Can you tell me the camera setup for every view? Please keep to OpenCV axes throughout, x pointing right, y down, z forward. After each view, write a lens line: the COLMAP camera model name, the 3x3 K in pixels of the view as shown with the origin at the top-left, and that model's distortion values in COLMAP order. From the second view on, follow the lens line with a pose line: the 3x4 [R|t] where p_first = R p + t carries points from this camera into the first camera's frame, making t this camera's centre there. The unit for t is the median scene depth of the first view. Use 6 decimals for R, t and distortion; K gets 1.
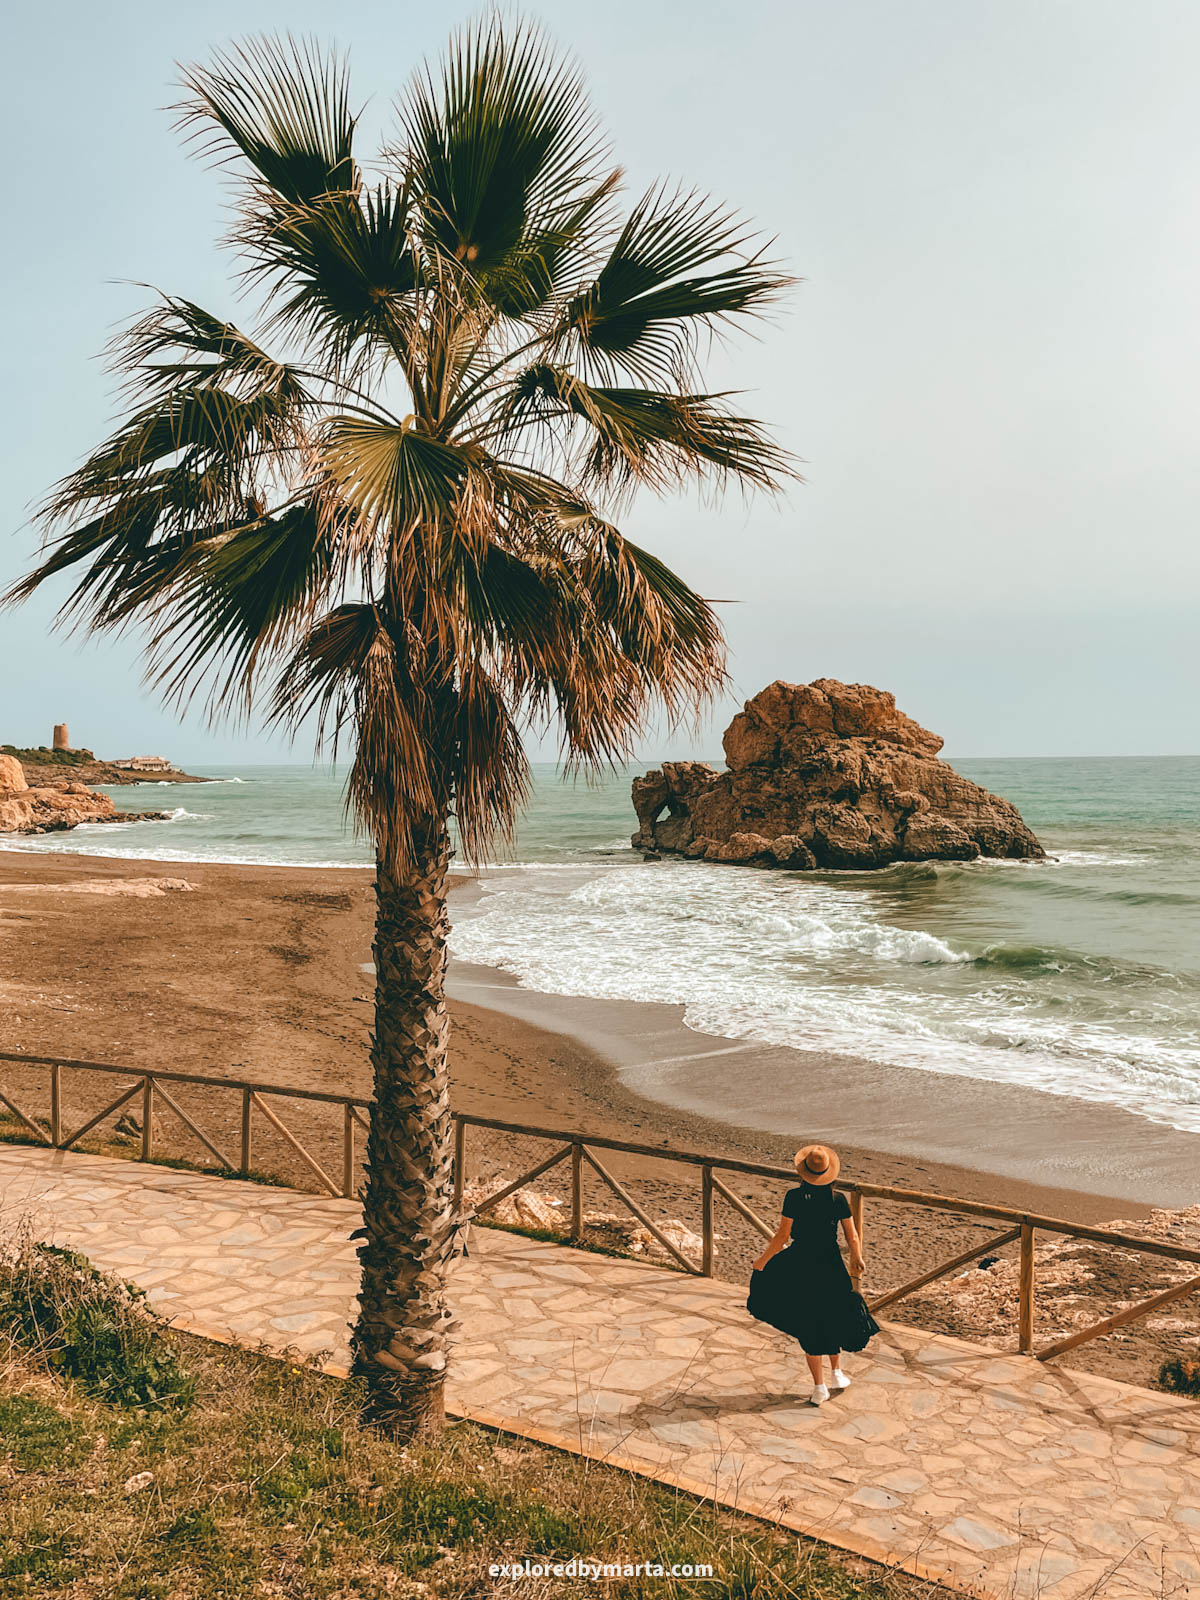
lens RADIAL K [[1626.1, 0, 600.7], [0, 1626.1, 800.6], [0, 0, 1]] dist [0.069942, 0.000000]
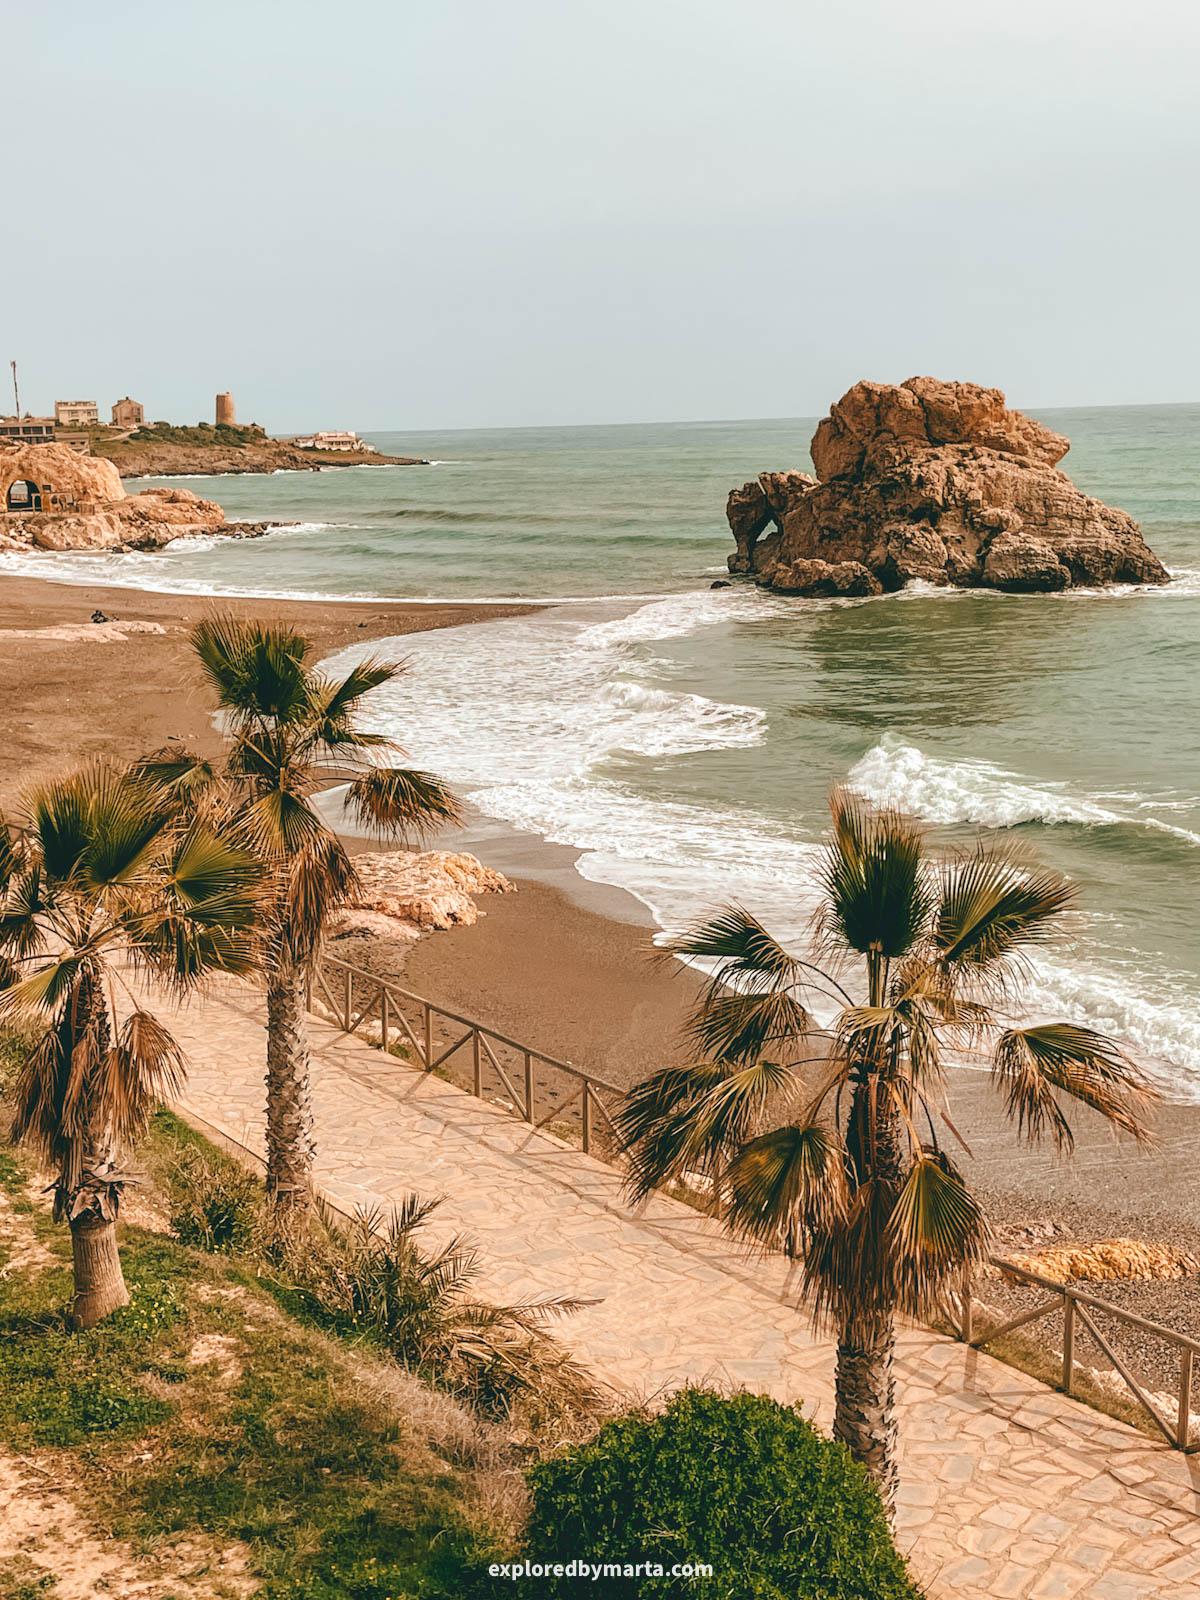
lens RADIAL K [[2239.4, 0, 599.8], [0, 2239.4, 800.7], [0, 0, 1]] dist [0.108042, 0.000000]
pose [[0.984398, 0.007762, -0.175783, 0.185471], [0.018043, 0.989307, 0.144724, -0.028202], [0.175026, -0.145638, 0.973733, -0.241216]]
